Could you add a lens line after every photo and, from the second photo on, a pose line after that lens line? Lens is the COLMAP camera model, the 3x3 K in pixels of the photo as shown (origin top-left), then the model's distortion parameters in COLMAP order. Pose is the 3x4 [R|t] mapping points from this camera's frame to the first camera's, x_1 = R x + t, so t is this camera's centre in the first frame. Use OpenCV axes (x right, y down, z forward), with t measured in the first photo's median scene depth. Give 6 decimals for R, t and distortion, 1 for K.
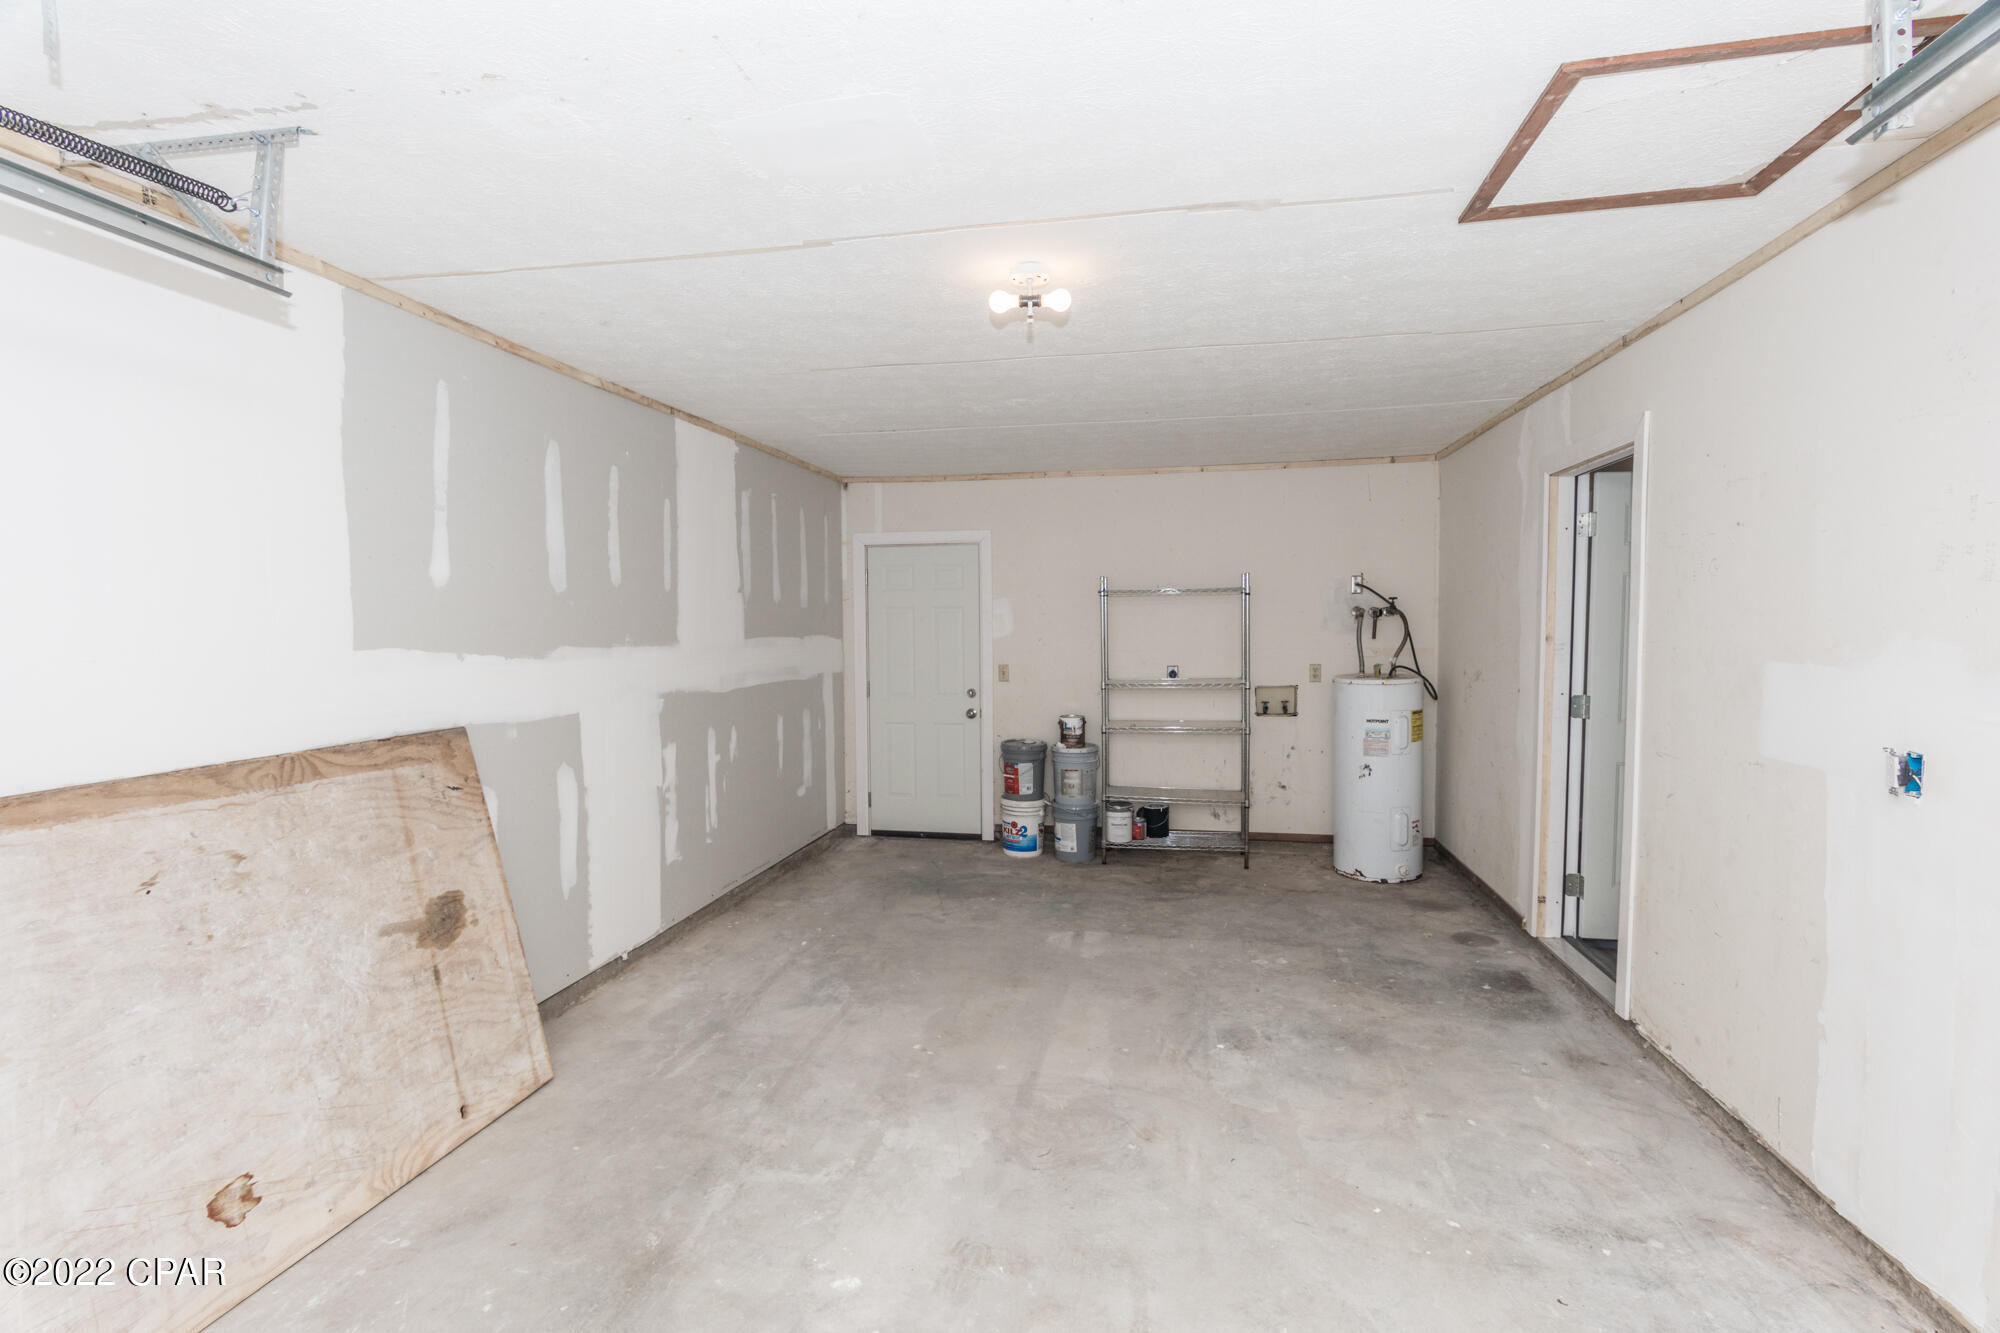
lens RADIAL K [[956.0, 0, 990.3], [0, 956.0, 673.3], [0, 0, 1]] dist [0.004195, -0.000463]
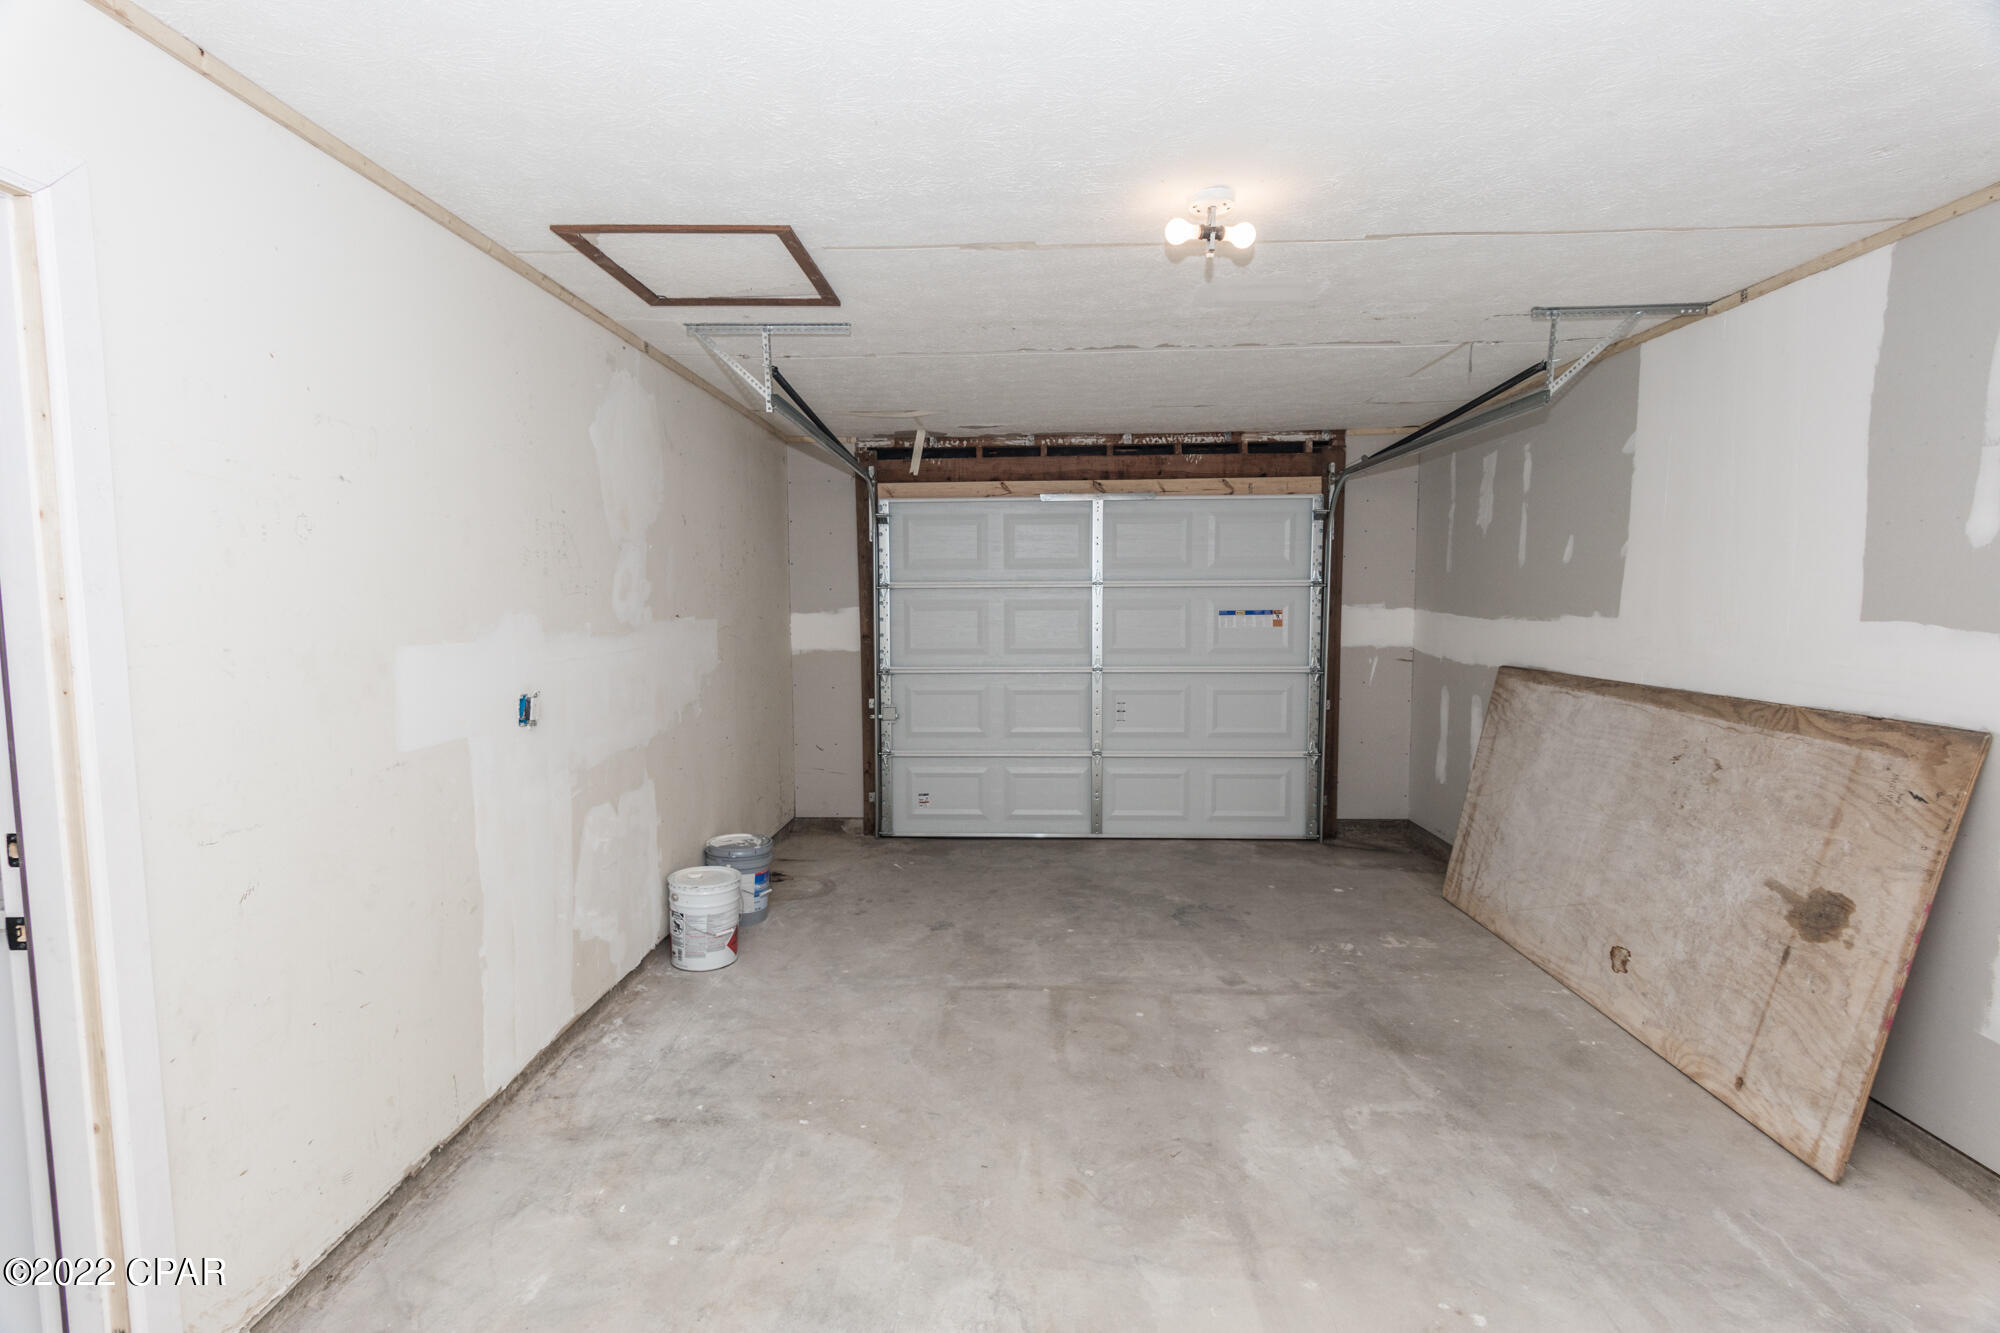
lens RADIAL K [[956.0, 0, 990.3], [0, 956.0, 673.3], [0, 0, 1]] dist [0.004195, -0.000463]
pose [[-0.987041, 0.020351, -0.159170, 0.378479], [-0.001651, 0.990585, 0.136888, -0.103839], [0.160457, 0.135377, -0.977715, 1.820289]]
